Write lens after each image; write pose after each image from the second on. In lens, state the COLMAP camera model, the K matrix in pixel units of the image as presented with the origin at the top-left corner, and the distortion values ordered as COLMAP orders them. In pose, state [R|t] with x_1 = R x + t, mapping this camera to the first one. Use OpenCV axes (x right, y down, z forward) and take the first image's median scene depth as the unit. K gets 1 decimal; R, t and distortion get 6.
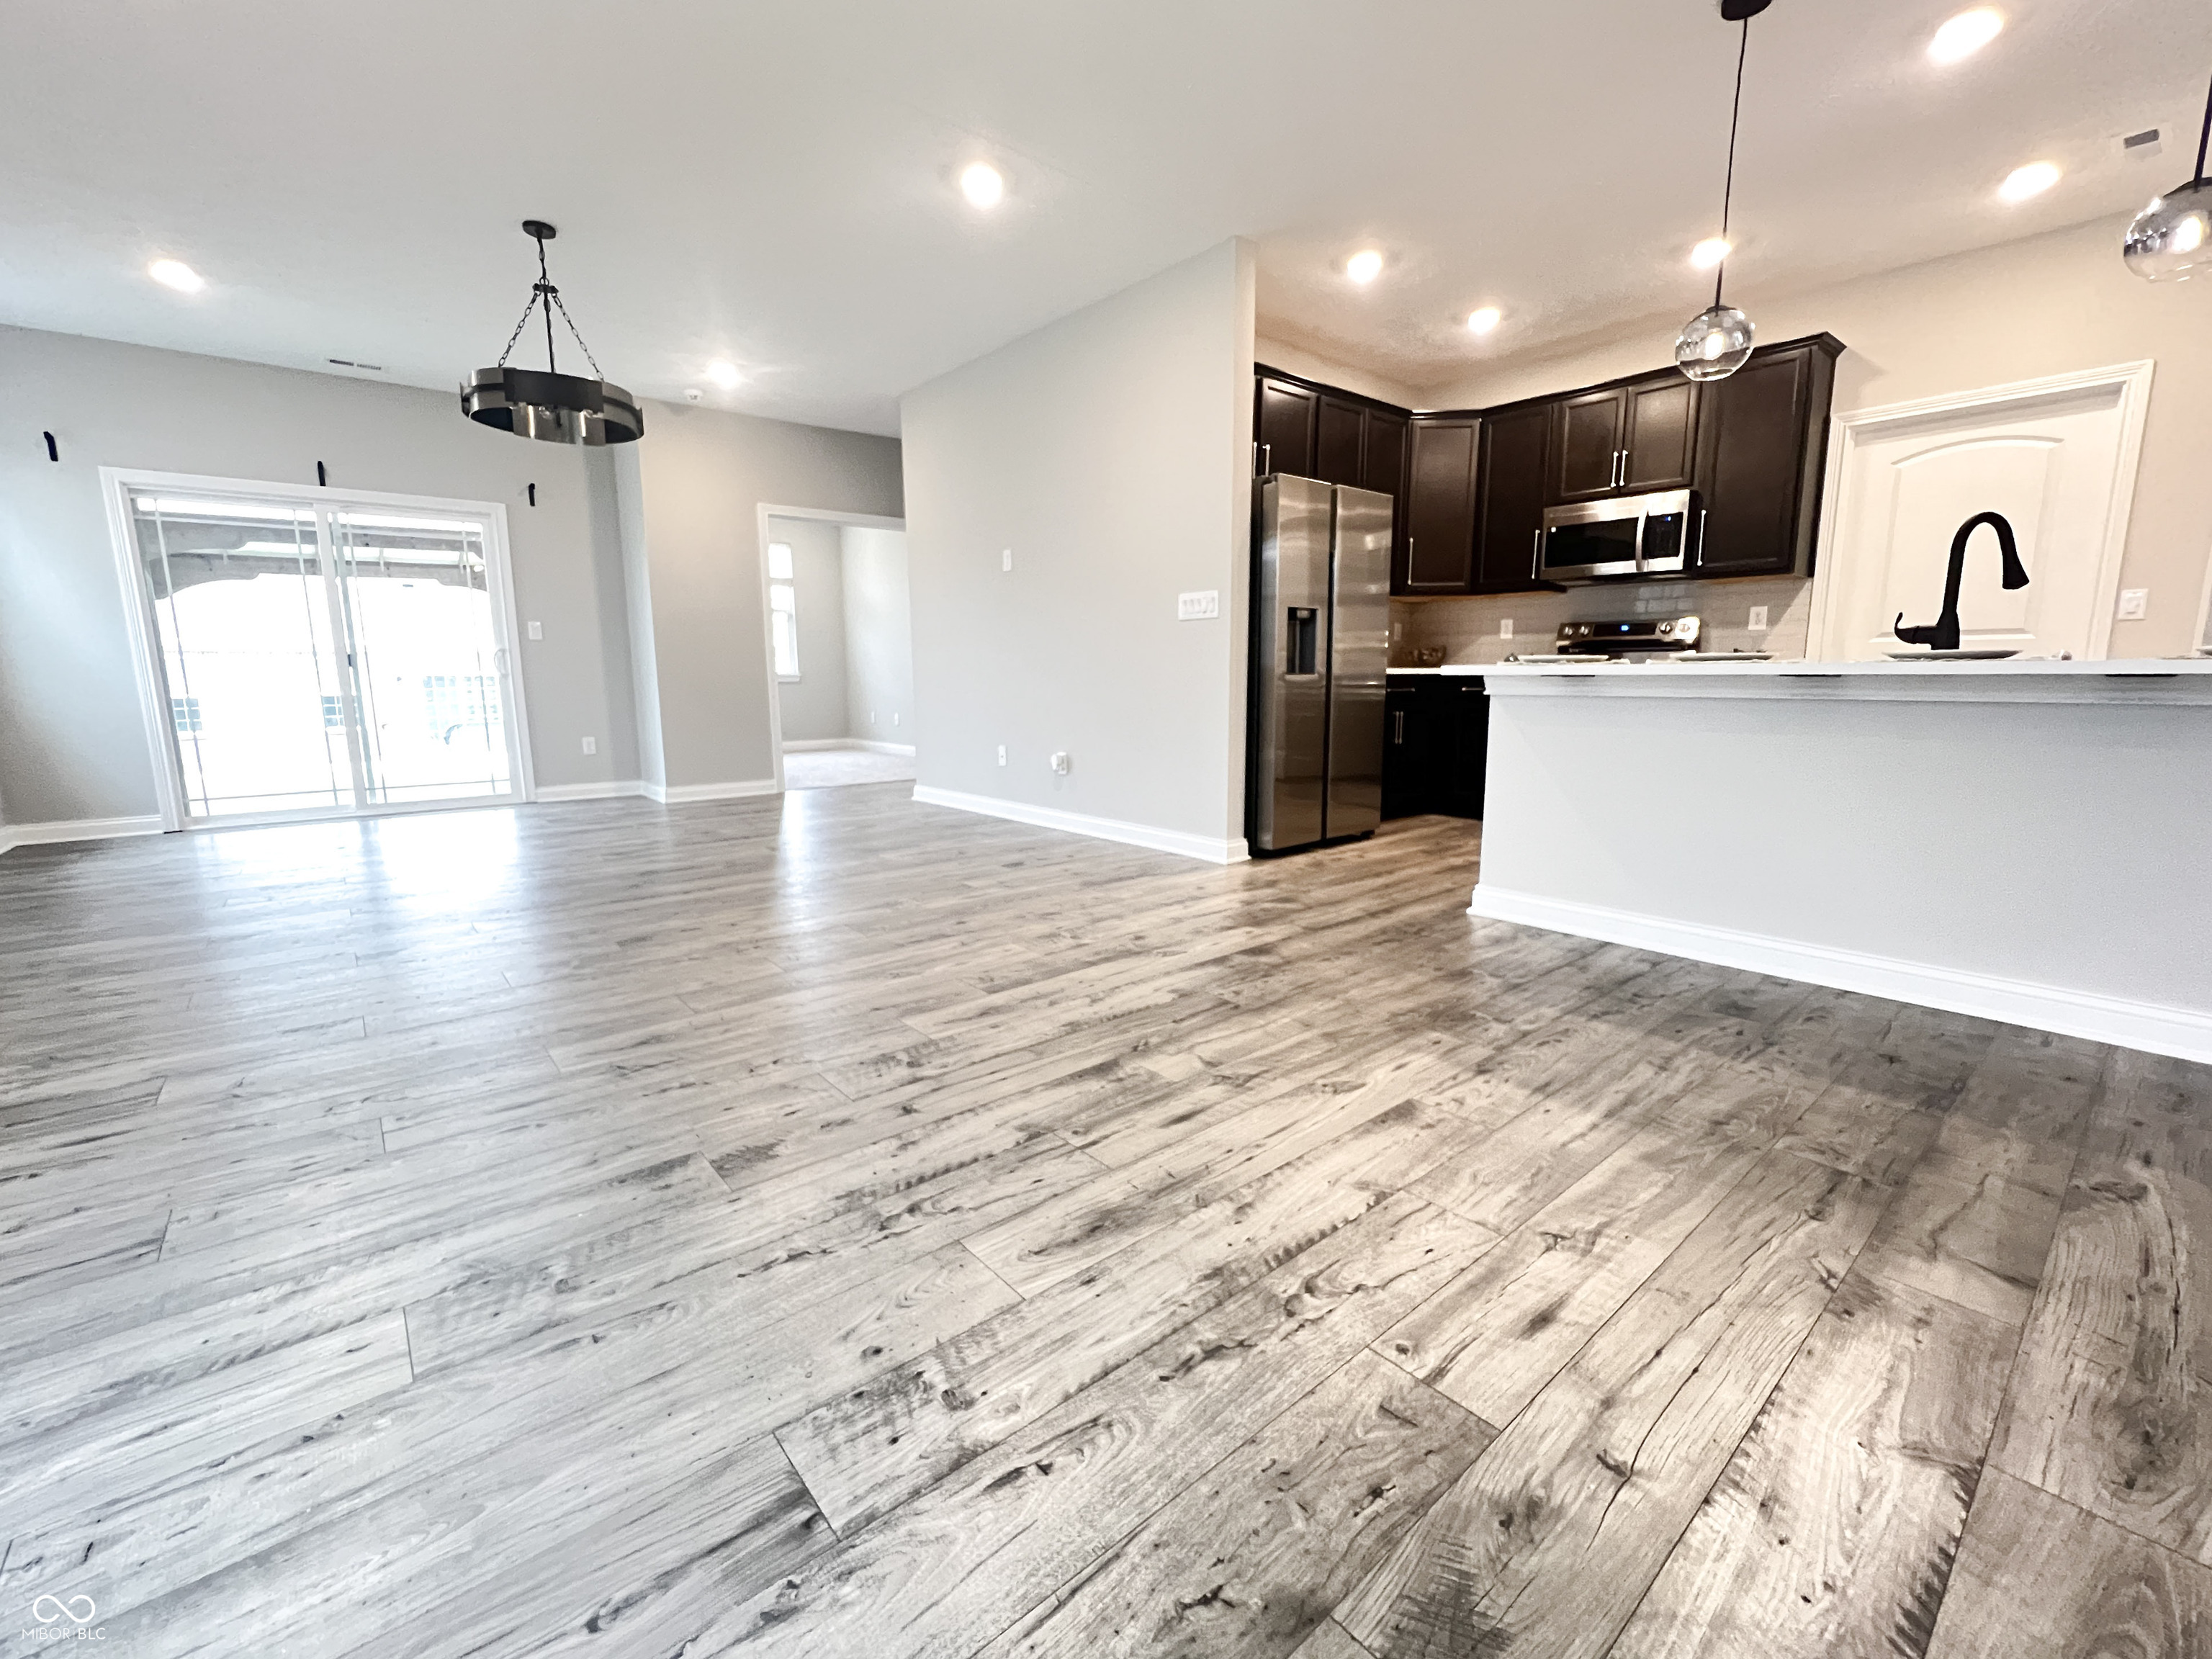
lens RADIAL K [[933.0, 0, 1095.8], [0, 933.0, 830.5], [0, 0, 1]] dist [-0.008092, 0.001857]
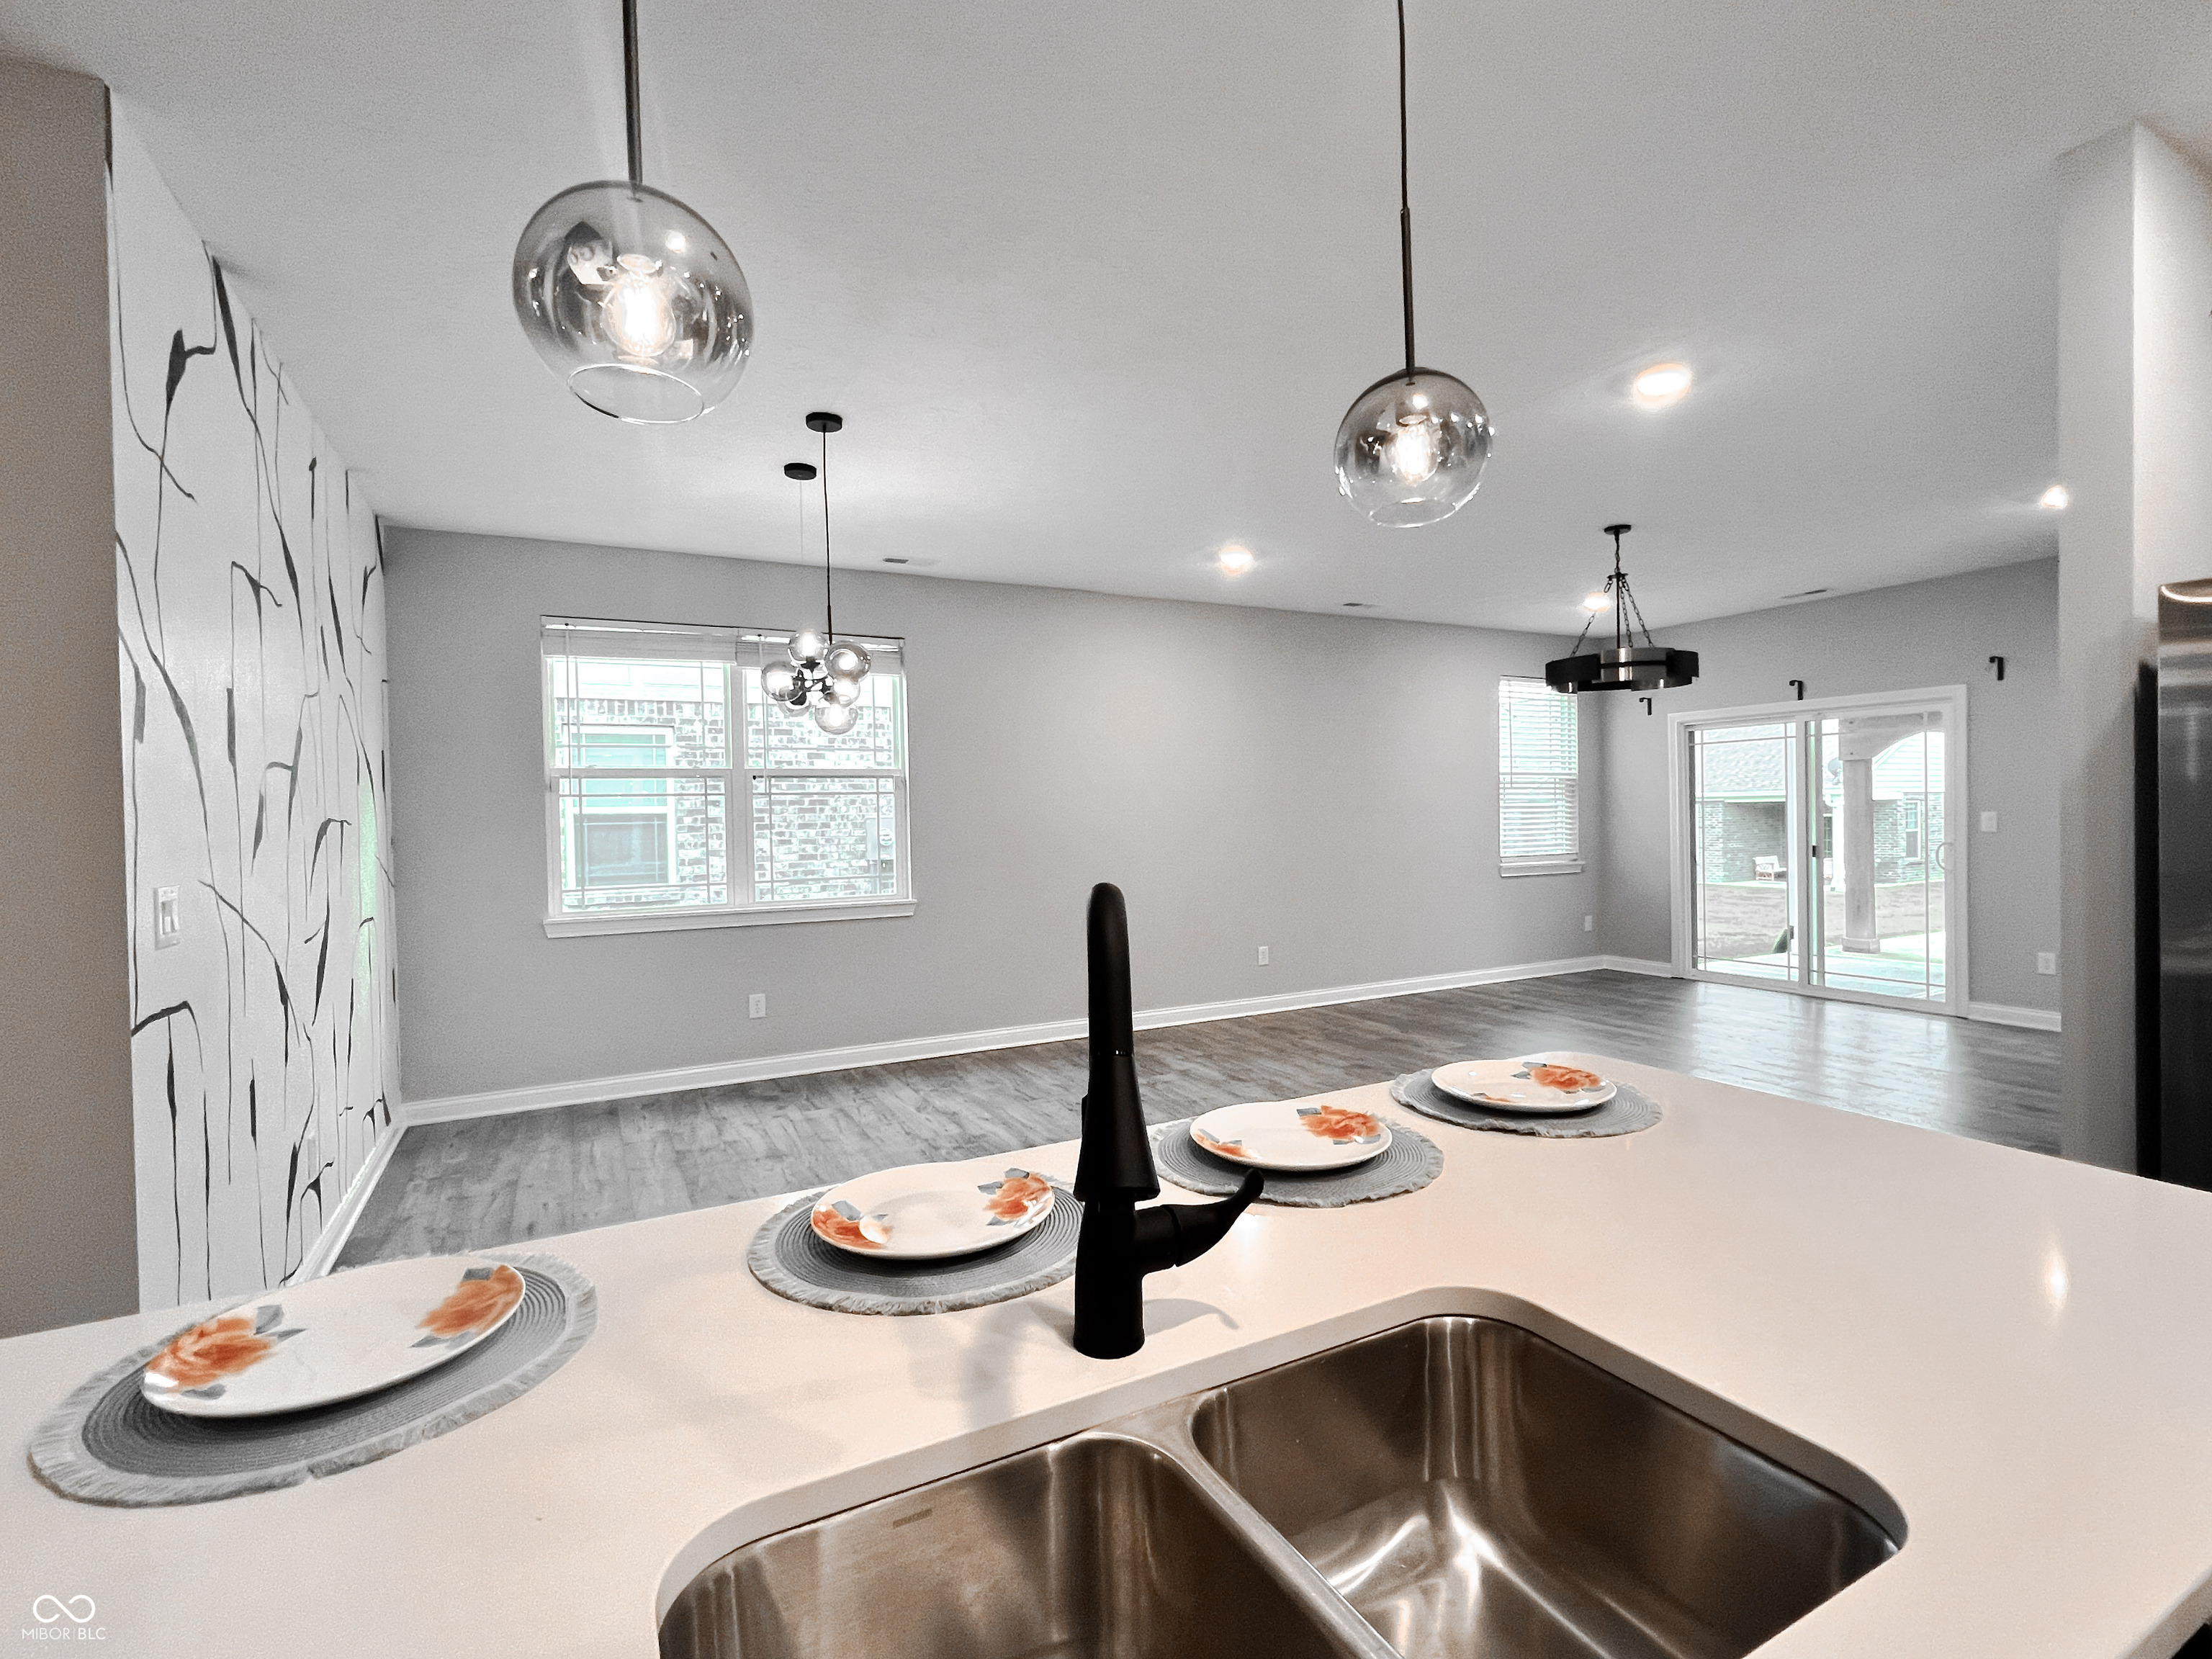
lens RADIAL K [[1074.0, 0, 1149.3], [0, 1074.0, 855.7], [0, 0, 1]] dist [-0.004861, 0.000624]
pose [[-0.191890, 0.053083, -0.979980, 1.264766], [-0.142669, 0.986420, 0.081368, -0.372887], [0.970991, 0.155427, -0.181711, 1.046034]]
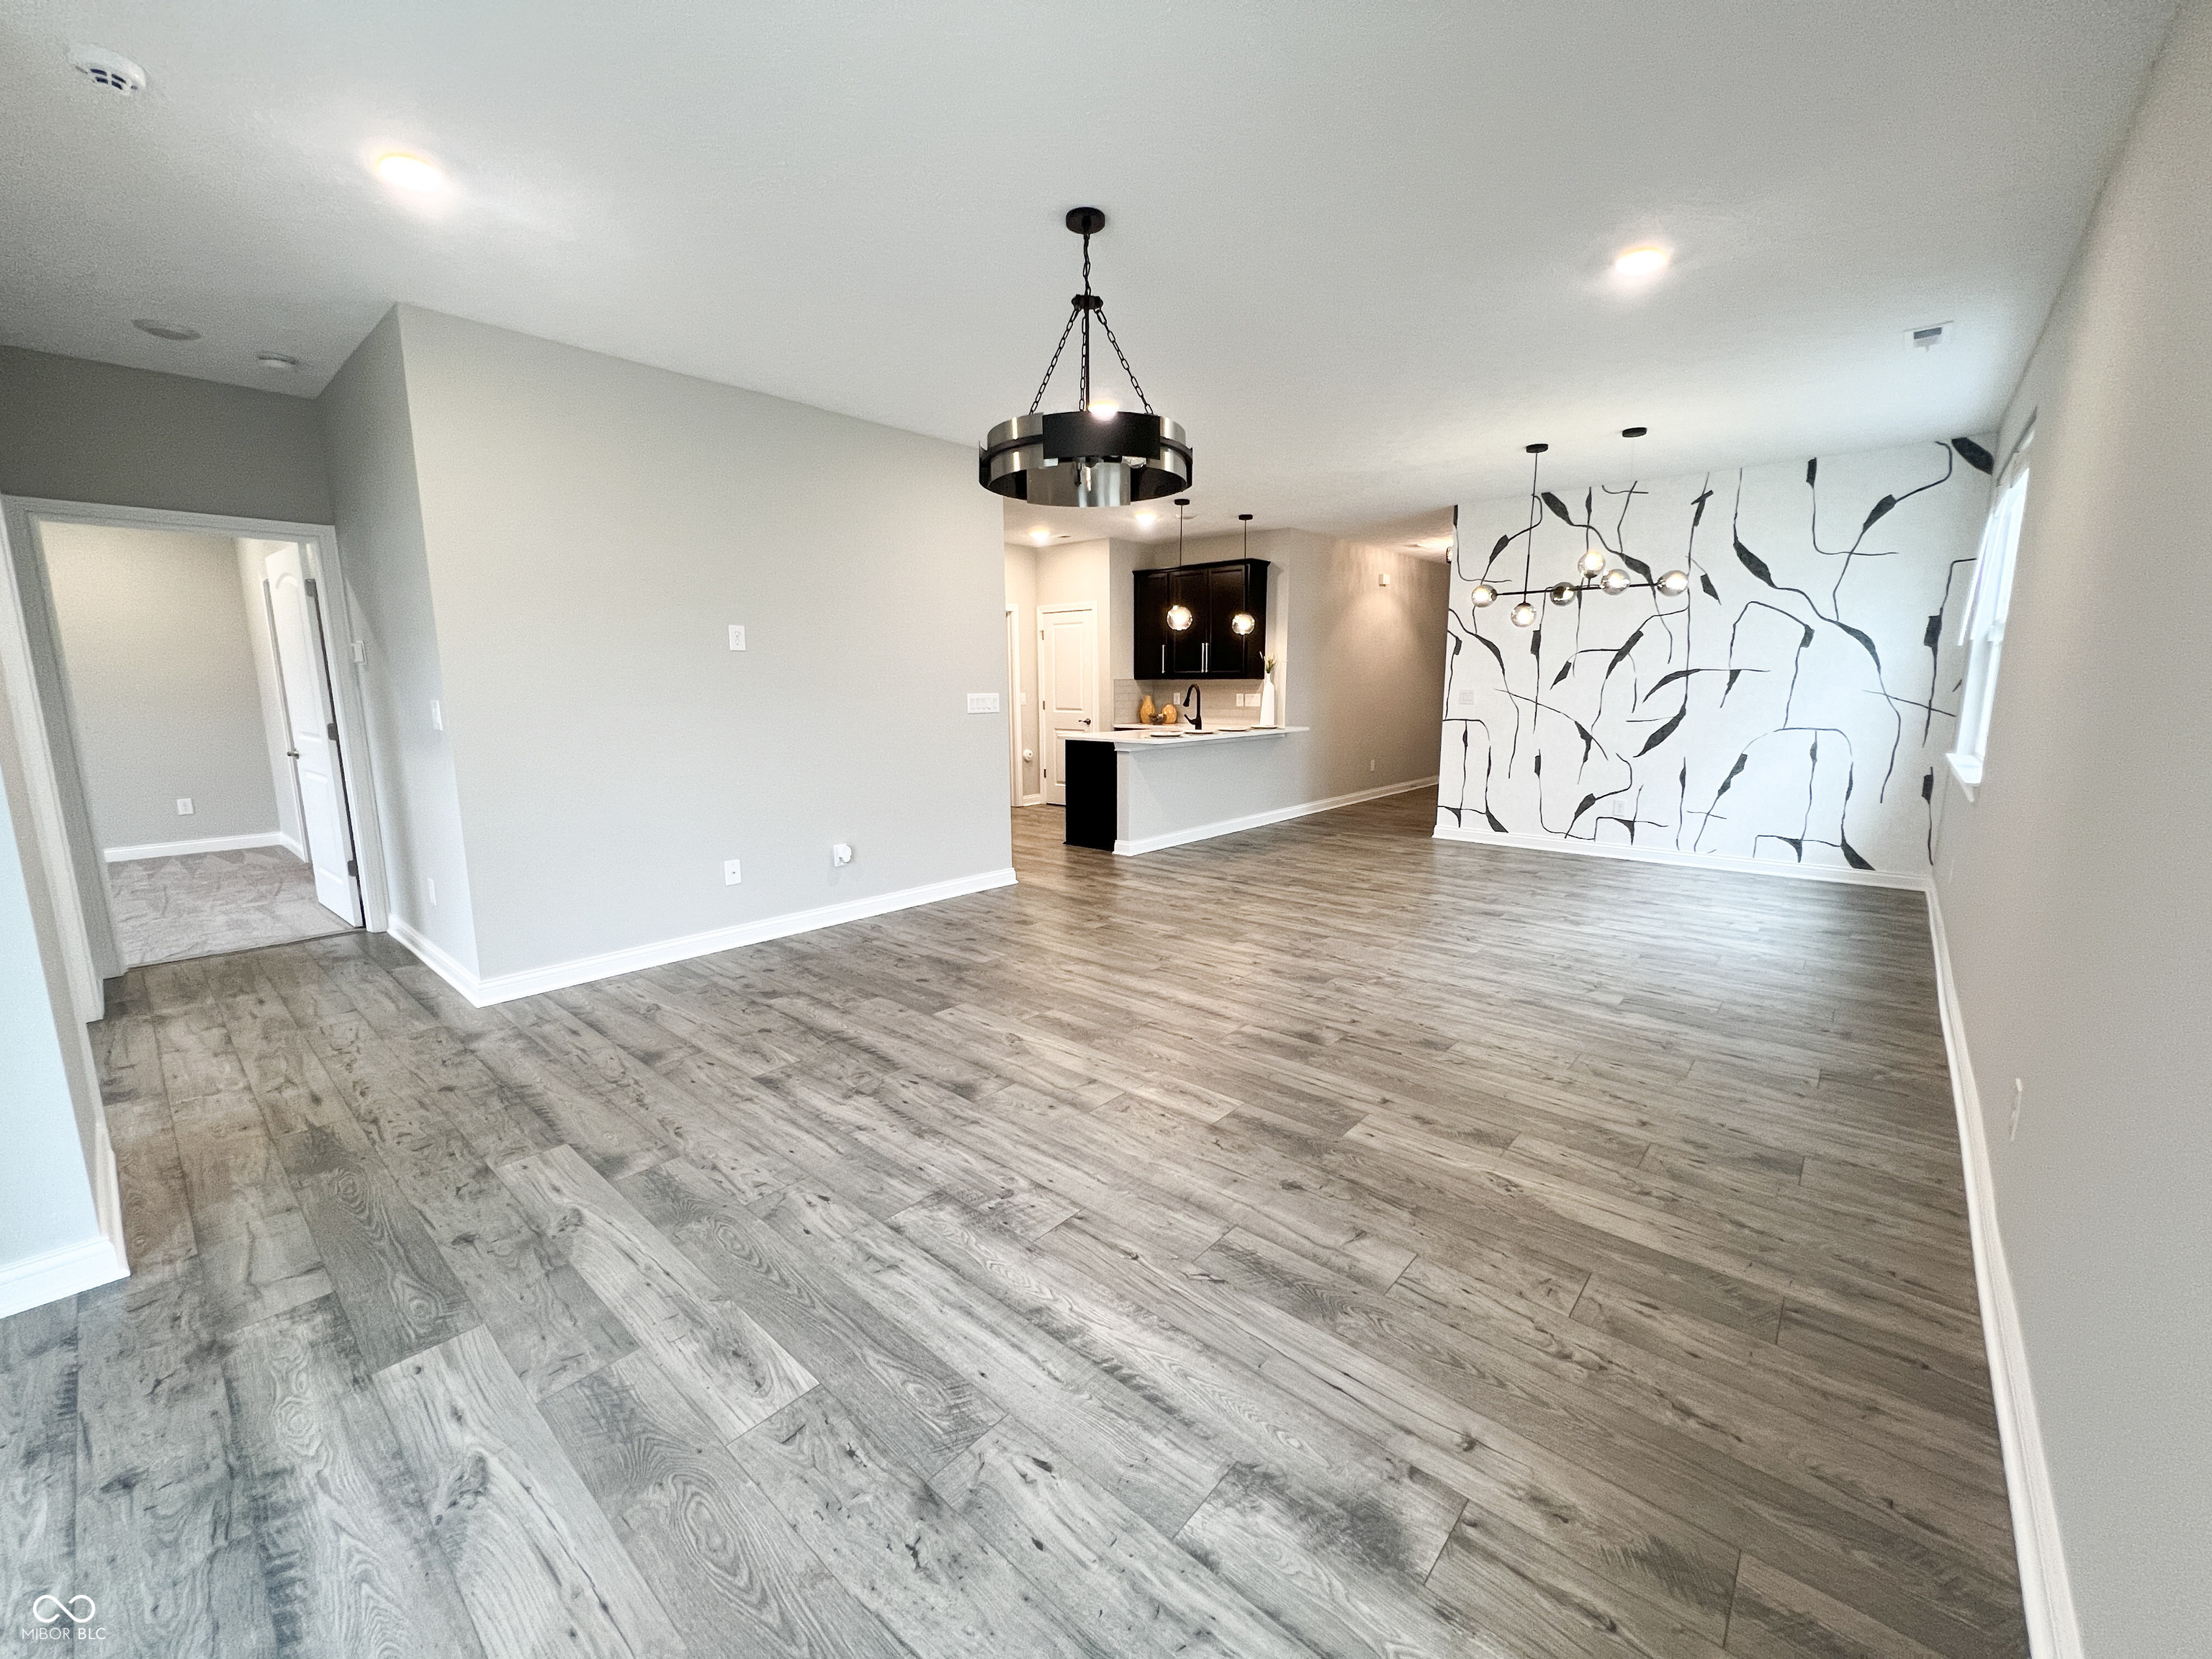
lens RADIAL K [[898.1, 0, 1107.5], [0, 898.1, 827.8], [0, 0, 1]] dist [-0.009464, 0.002752]
pose [[-0.160432, -0.151128, 0.975409, -1.989055], [0.169240, 0.969363, 0.178028, -0.438908], [-0.972430, 0.193640, -0.129939, 1.690595]]
